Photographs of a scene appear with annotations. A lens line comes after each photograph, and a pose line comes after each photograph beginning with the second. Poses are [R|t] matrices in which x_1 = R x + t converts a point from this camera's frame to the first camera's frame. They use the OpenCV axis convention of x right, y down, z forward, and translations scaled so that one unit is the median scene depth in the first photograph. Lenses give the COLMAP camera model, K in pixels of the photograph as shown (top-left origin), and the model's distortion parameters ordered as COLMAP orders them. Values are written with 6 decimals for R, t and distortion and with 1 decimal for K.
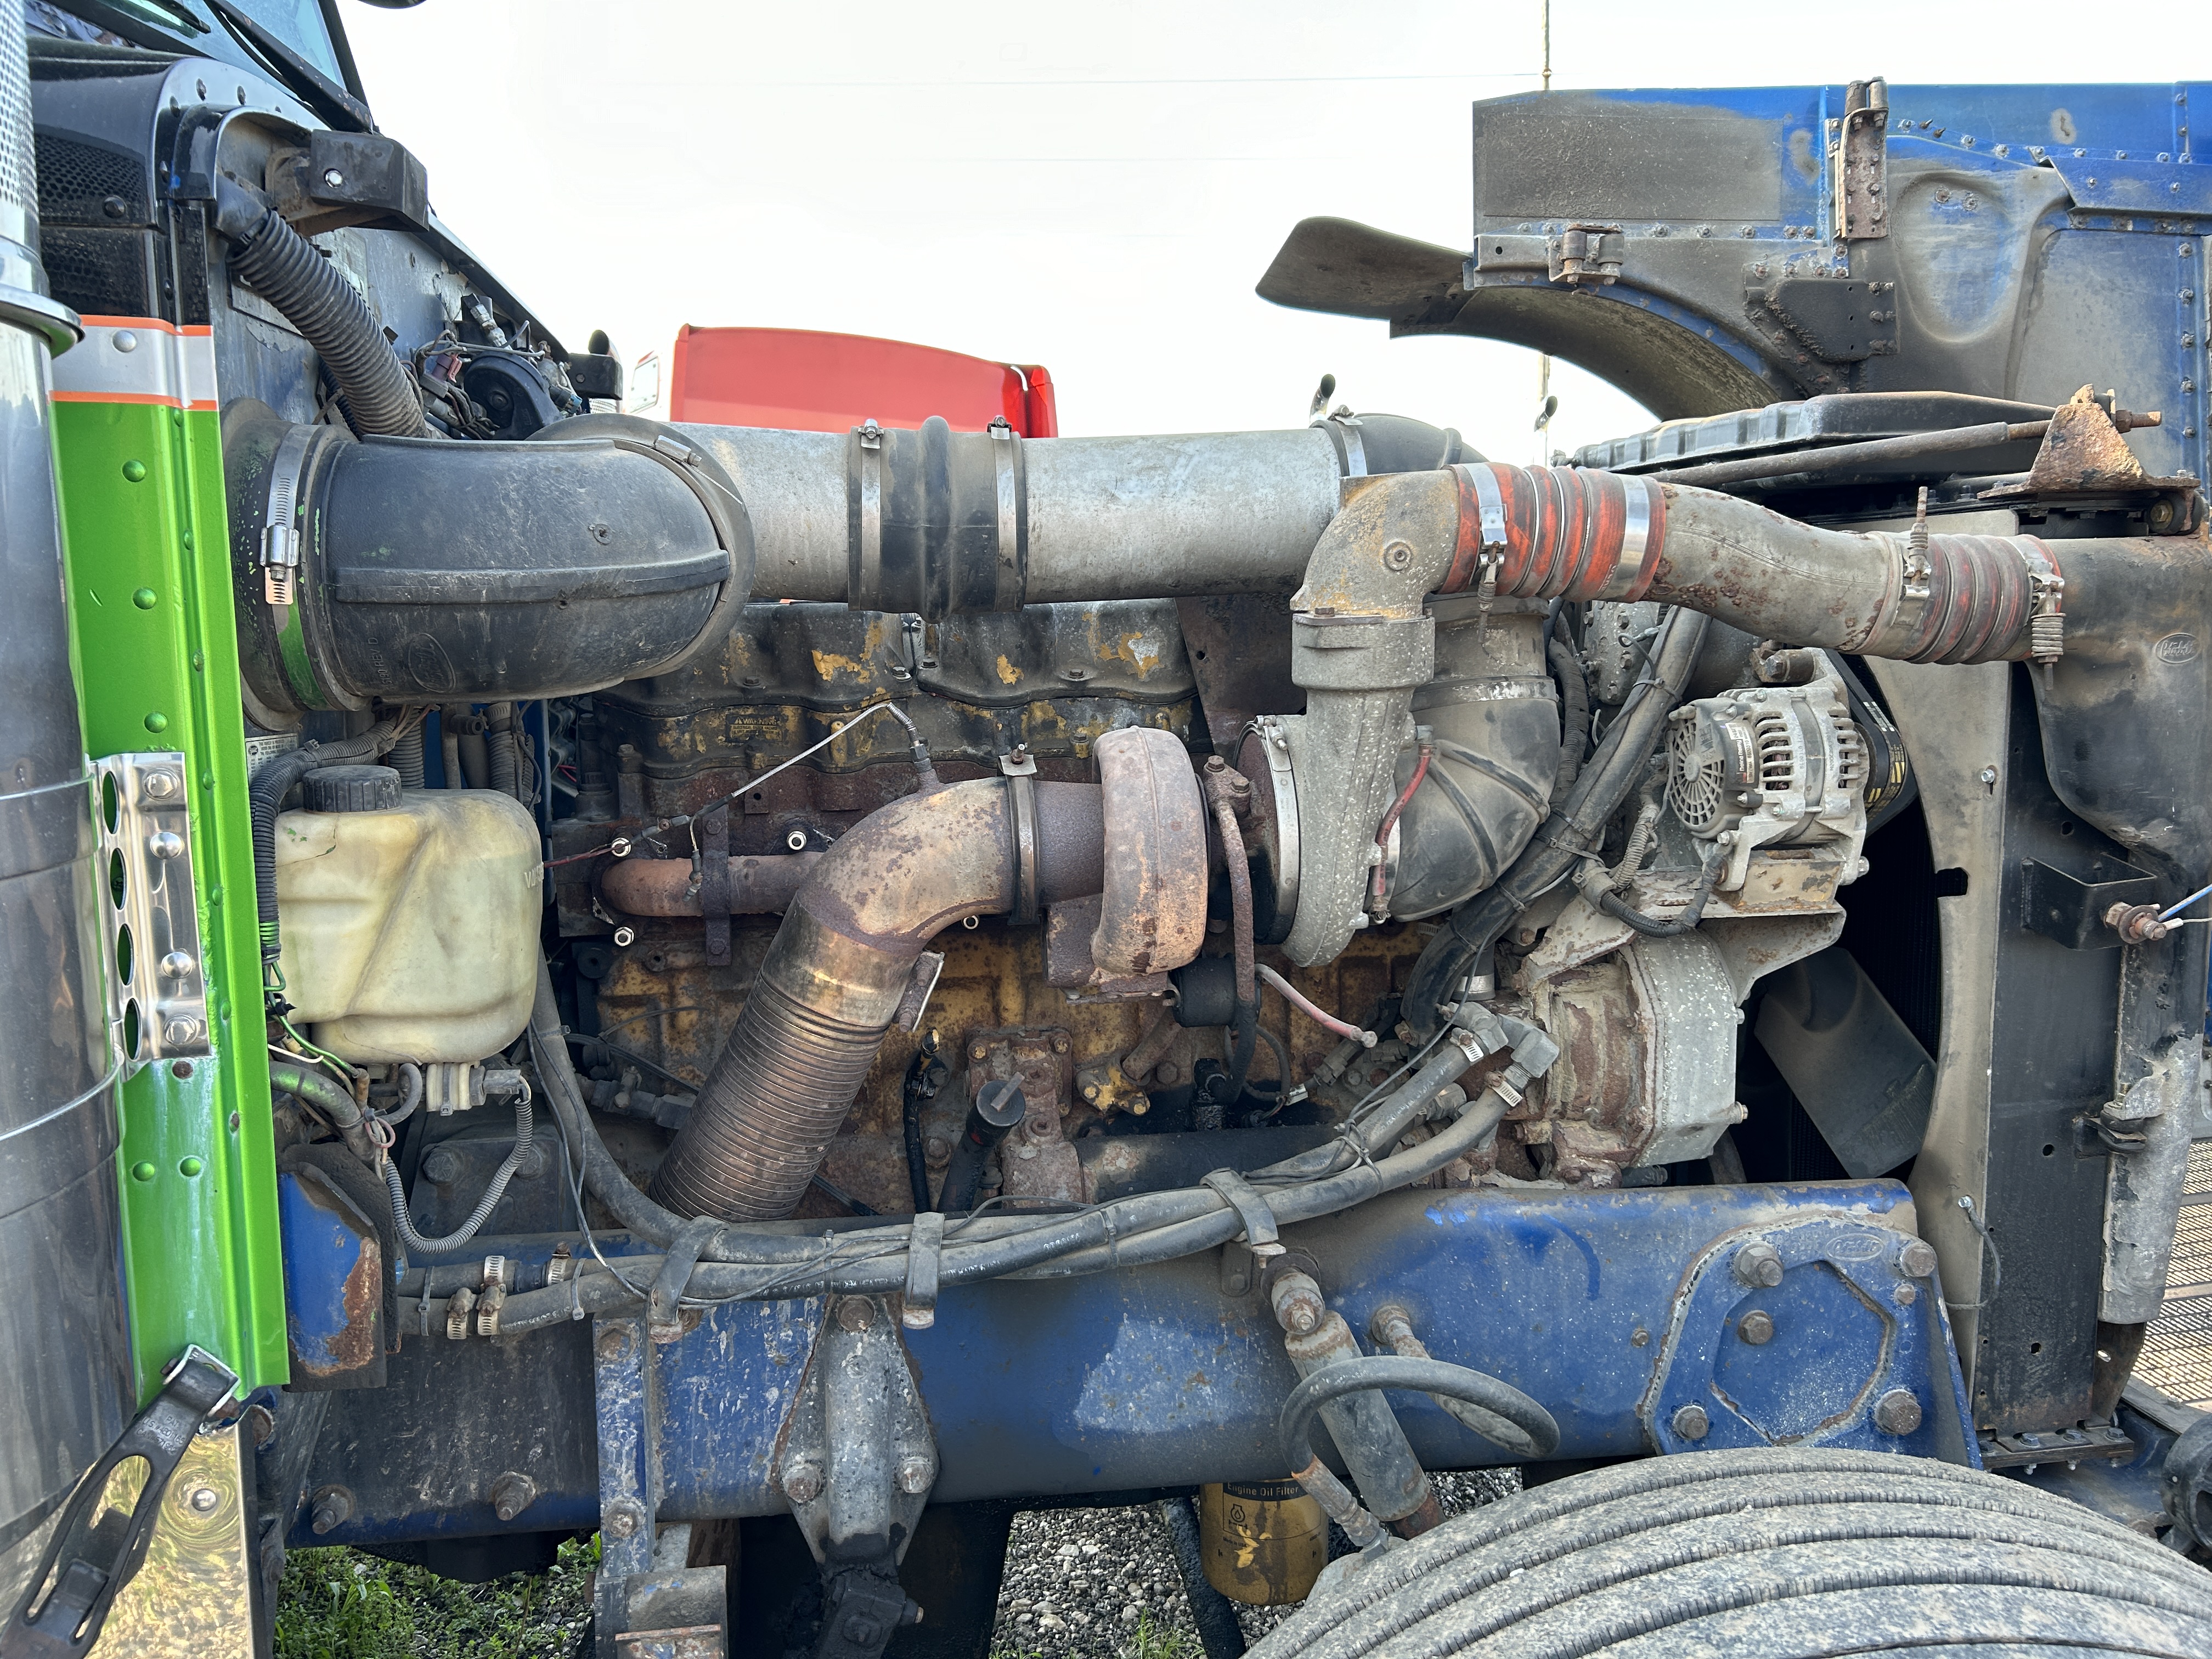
lens RADIAL K [[1679.9, 0, 1106.0], [0, 1679.9, 829.5], [0, 0, 1]] dist [0.110231, -0.192834]
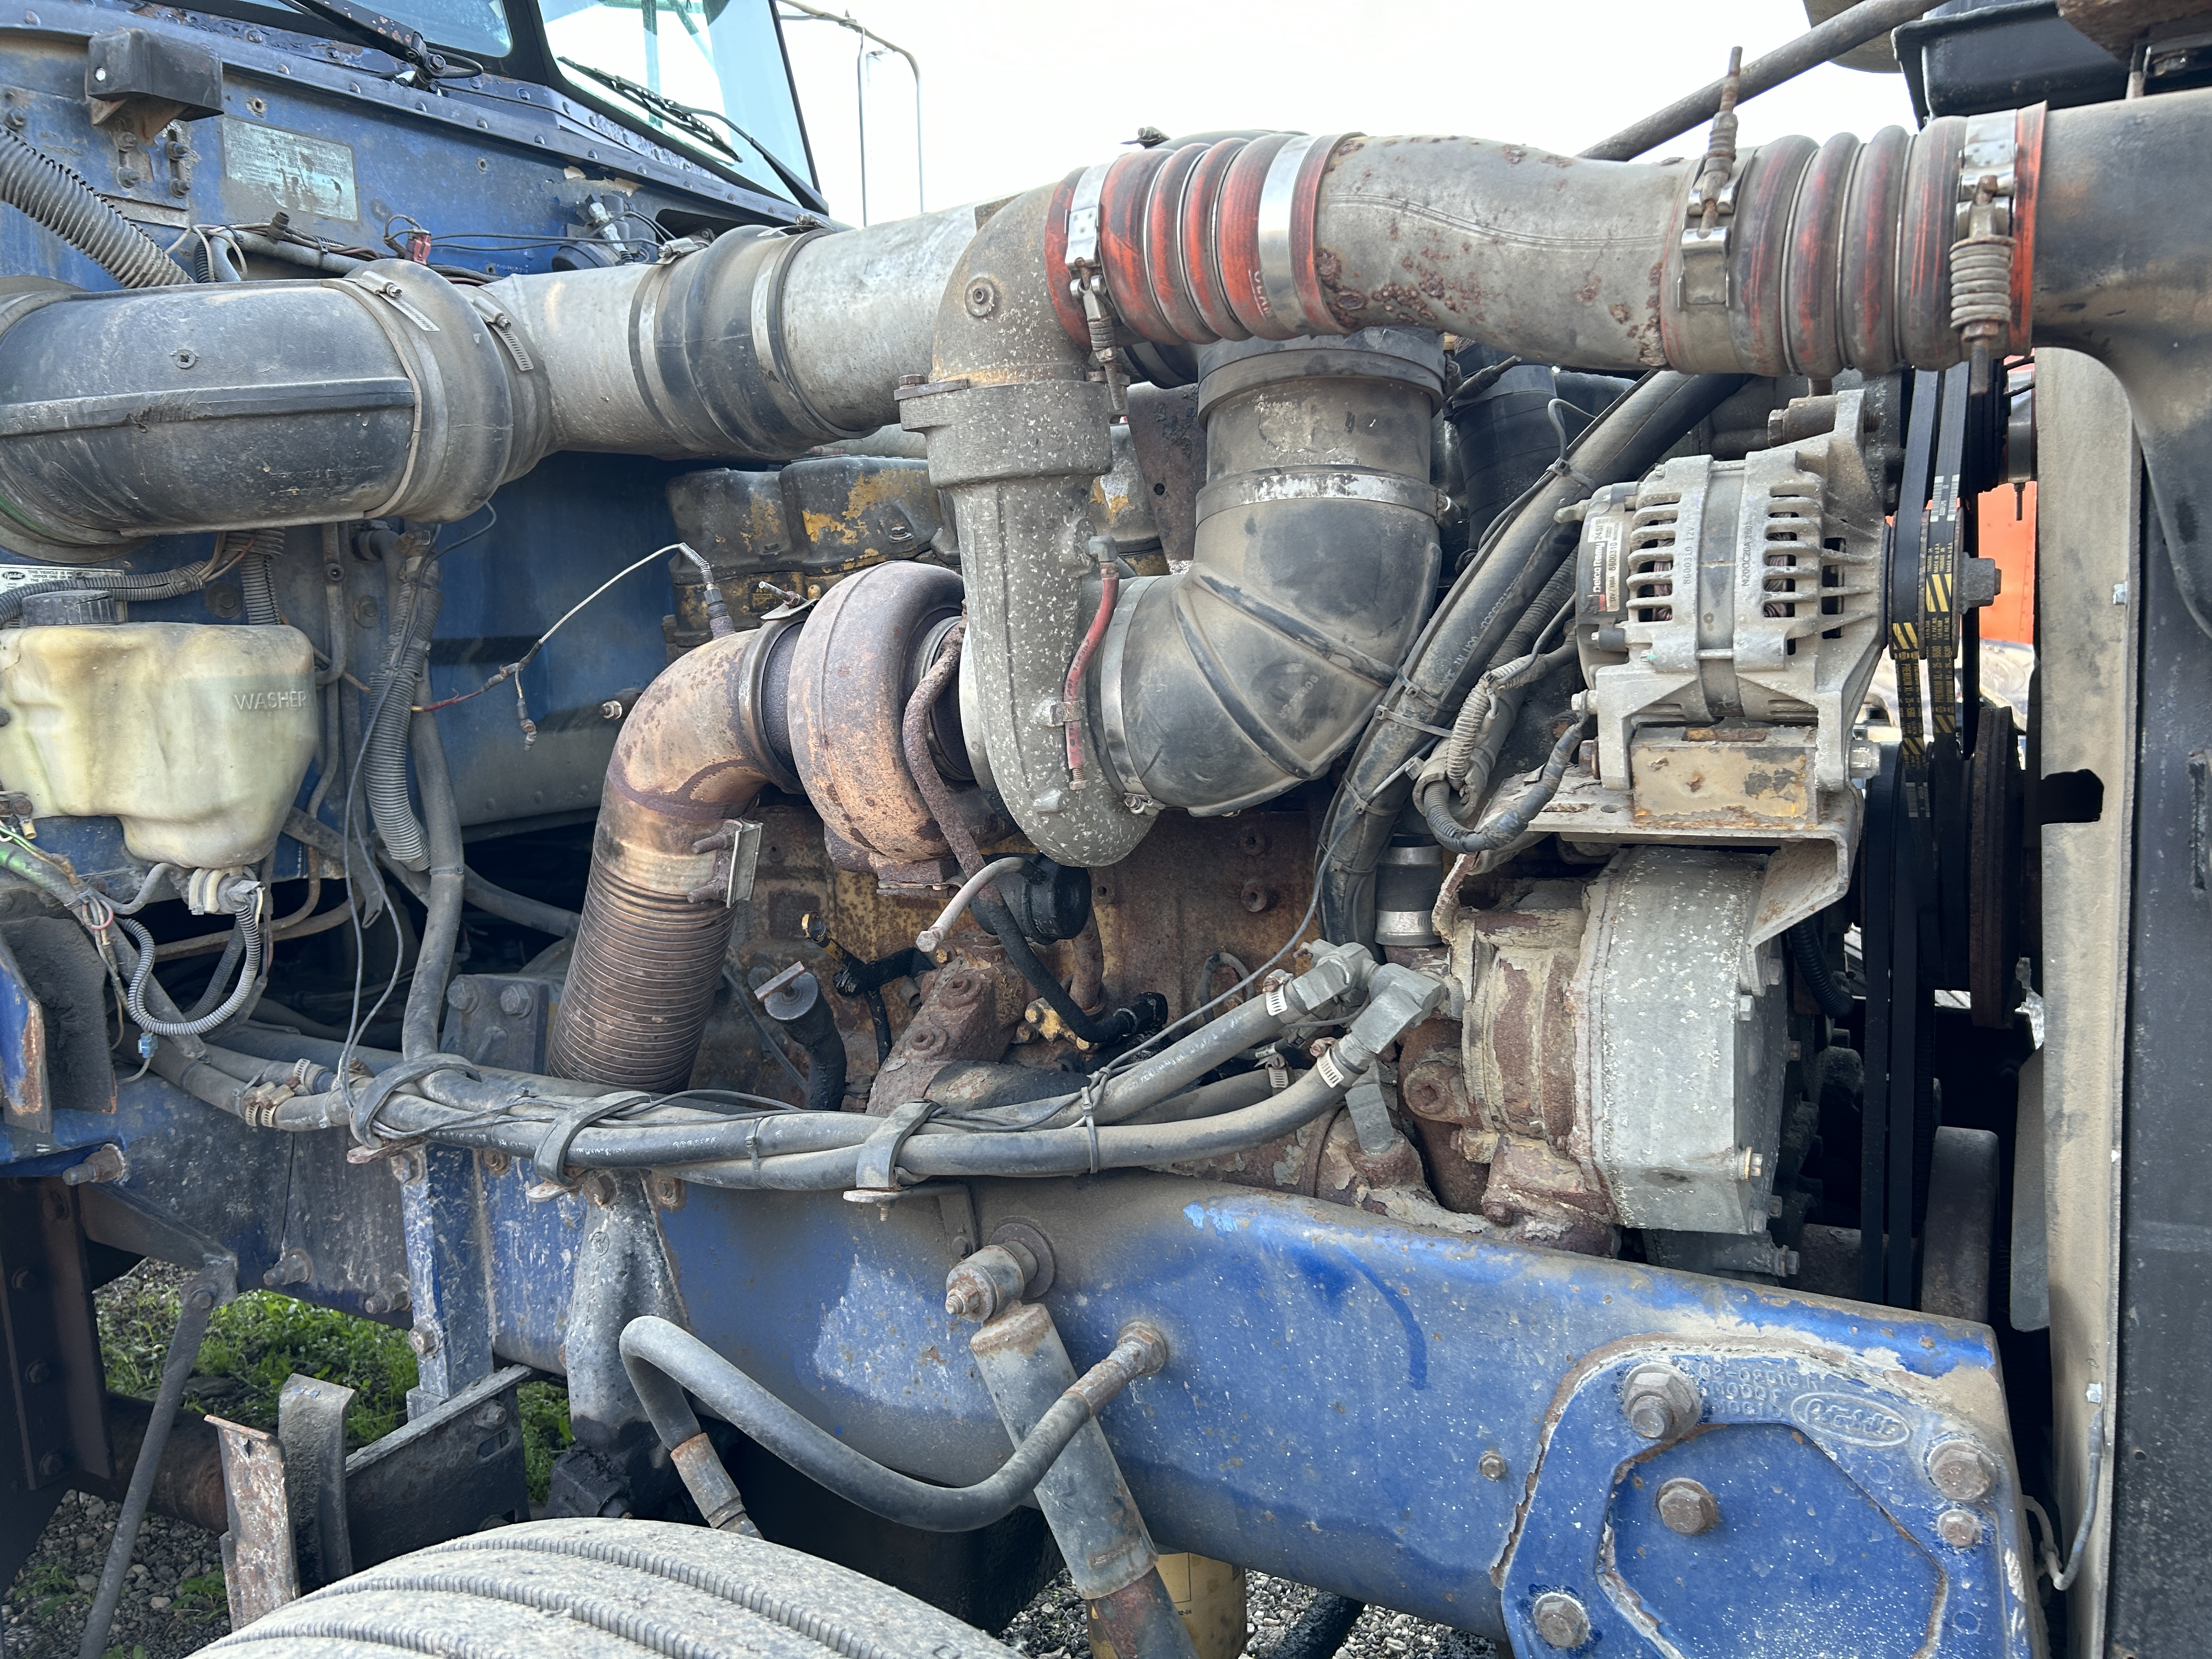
lens RADIAL K [[1677.7, 0, 1106.0], [0, 1677.7, 829.5], [0, 0, 1]] dist [0.097351, -0.140921]
pose [[0.785746, 0.054687, -0.616127, 0.617369], [-0.051305, 0.998414, 0.023190, 0.046638], [0.616417, 0.013389, 0.787306, 0.404740]]
